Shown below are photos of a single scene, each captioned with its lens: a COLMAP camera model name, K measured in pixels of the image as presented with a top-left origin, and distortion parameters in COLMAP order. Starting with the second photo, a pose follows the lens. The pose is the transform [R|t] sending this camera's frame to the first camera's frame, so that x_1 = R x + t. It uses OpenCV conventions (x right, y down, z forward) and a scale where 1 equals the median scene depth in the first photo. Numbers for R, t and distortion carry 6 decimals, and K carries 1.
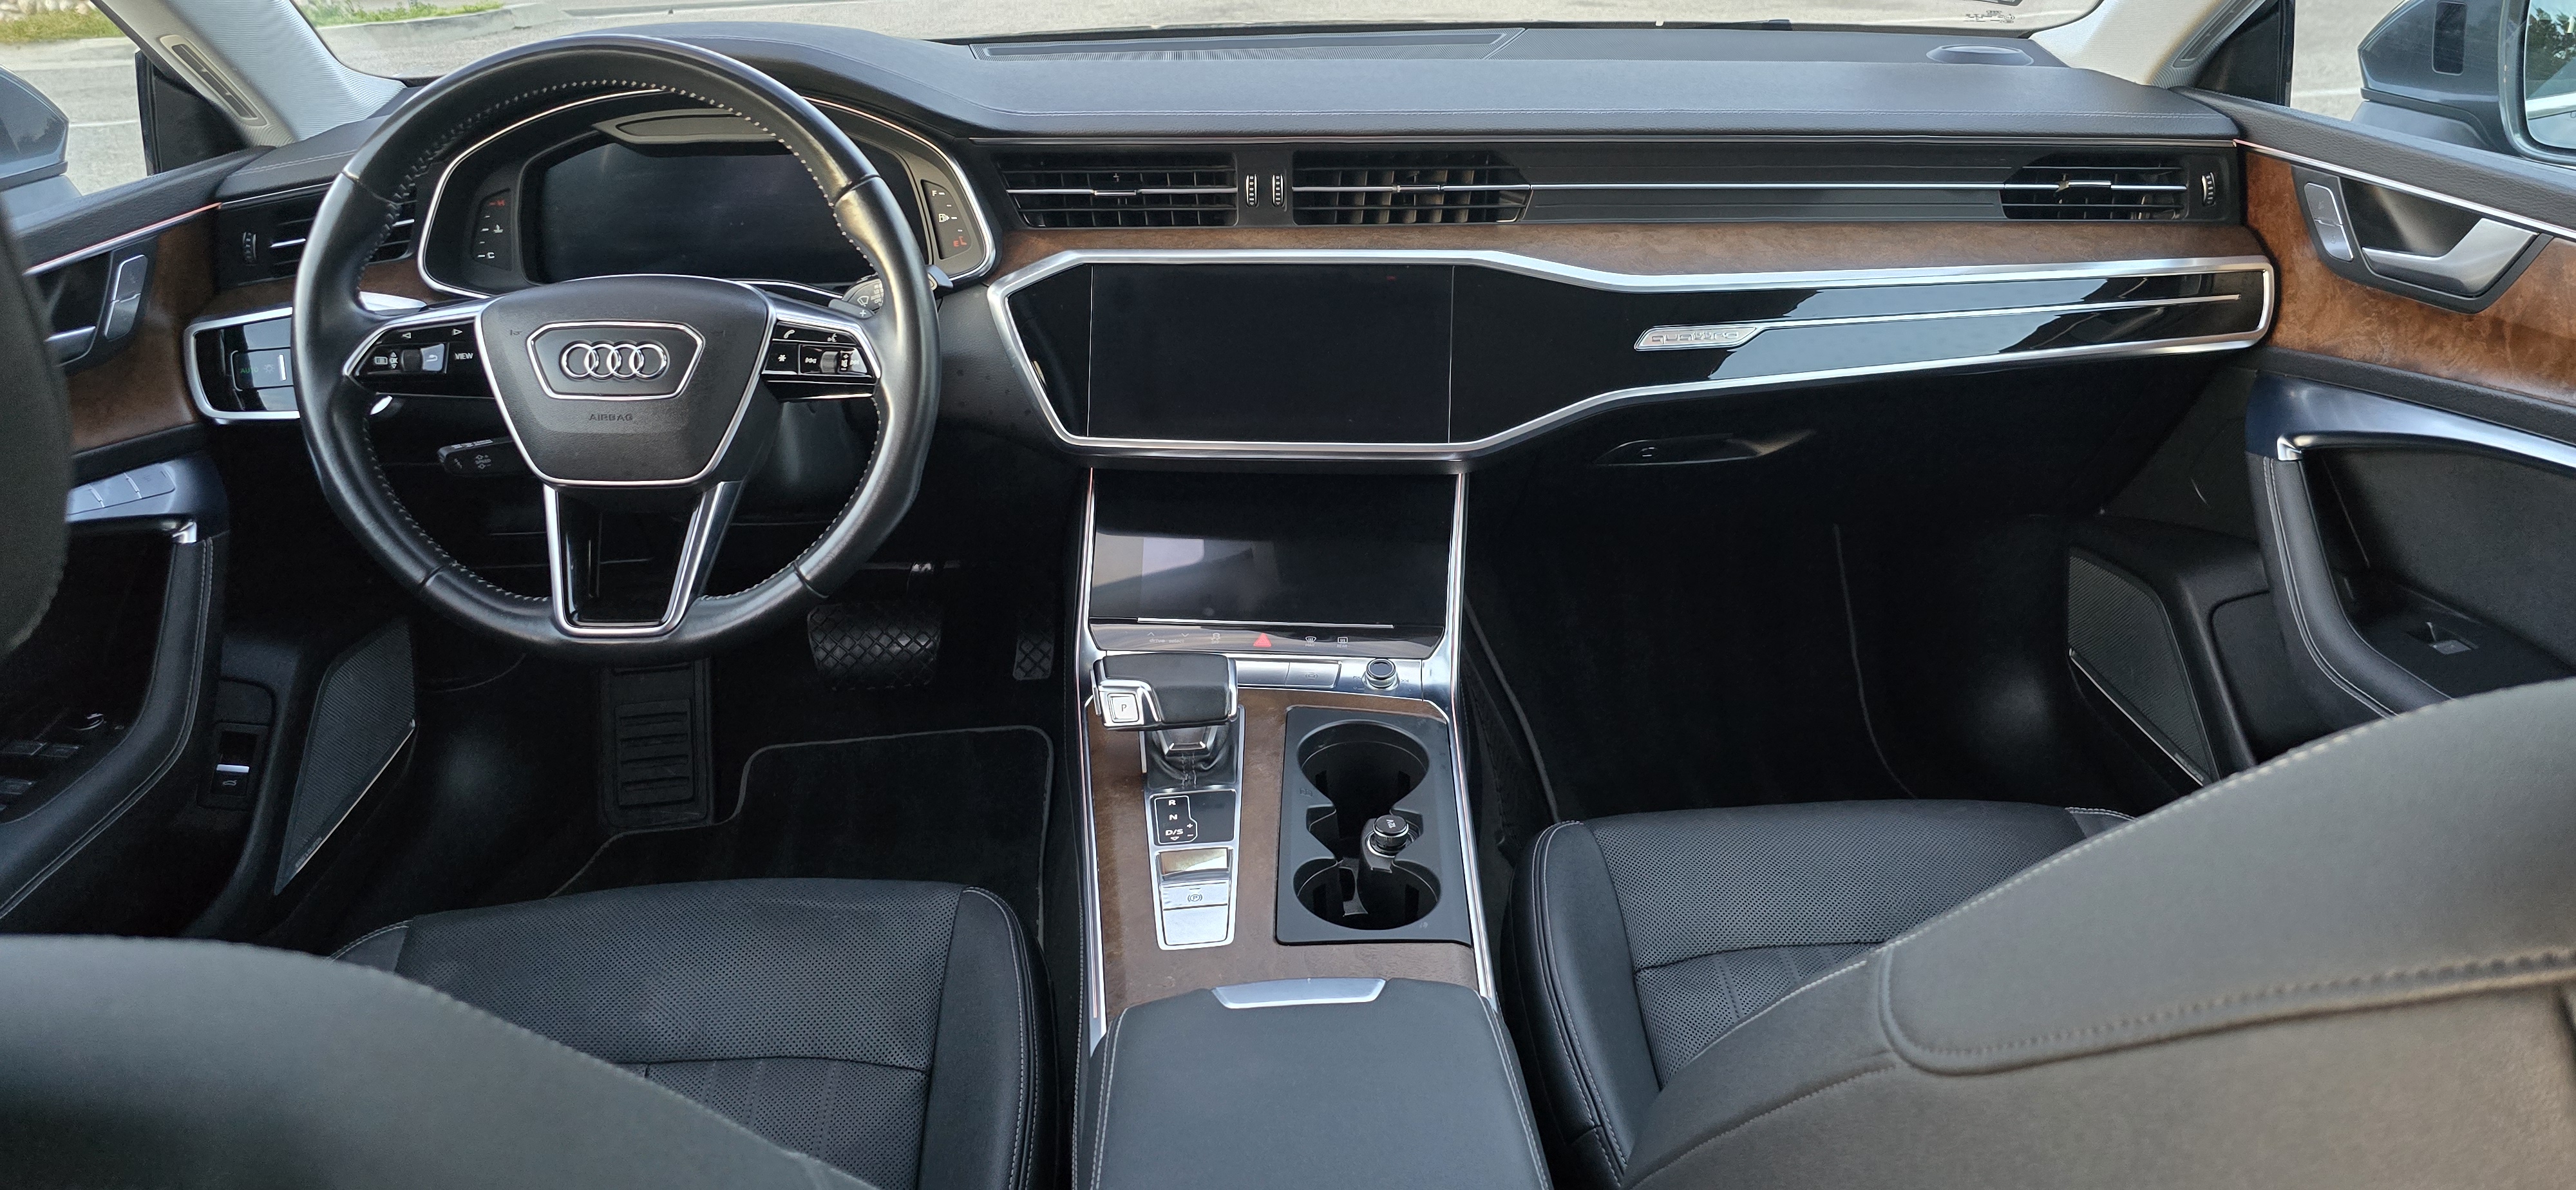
lens RADIAL K [[1668.4, 0, 1284.7], [0, 1668.4, 588.3], [0, 0, 1]] dist [0.075499, -0.071562]
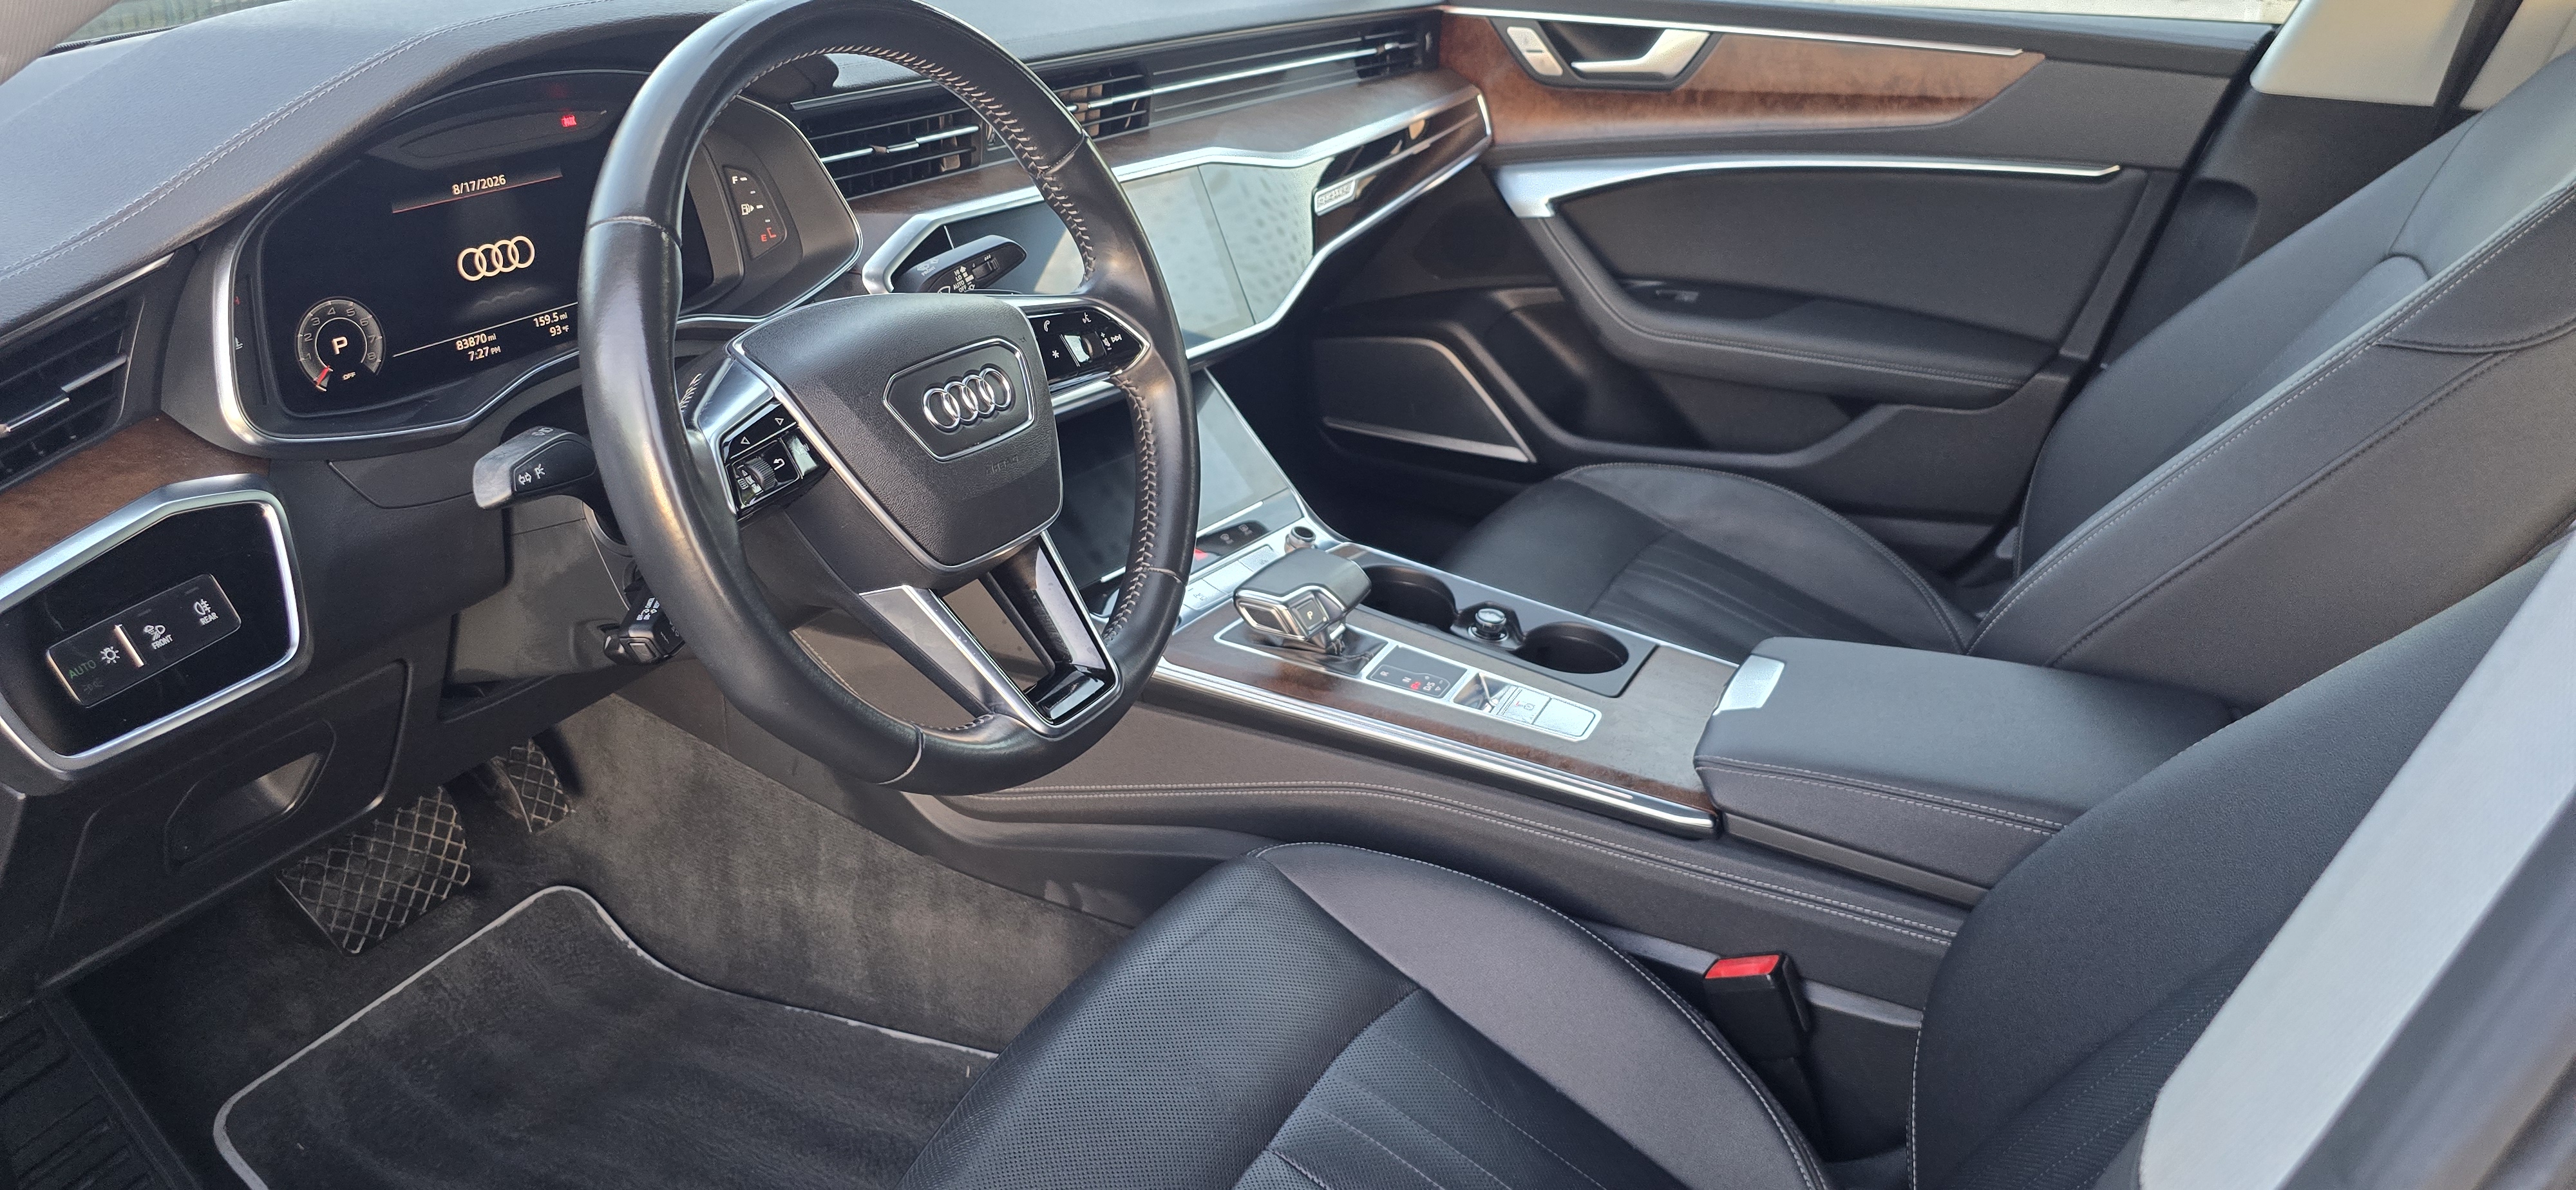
lens RADIAL K [[1720.9, 0, 1297.2], [0, 1720.9, 609.4], [0, 0, 1]] dist [0.056763, -0.055742]
pose [[0.495973, -0.347678, 0.795695, -0.826615], [0.324181, 0.924227, 0.201771, -0.129143], [-0.805554, 0.157877, 0.571102, 0.351826]]
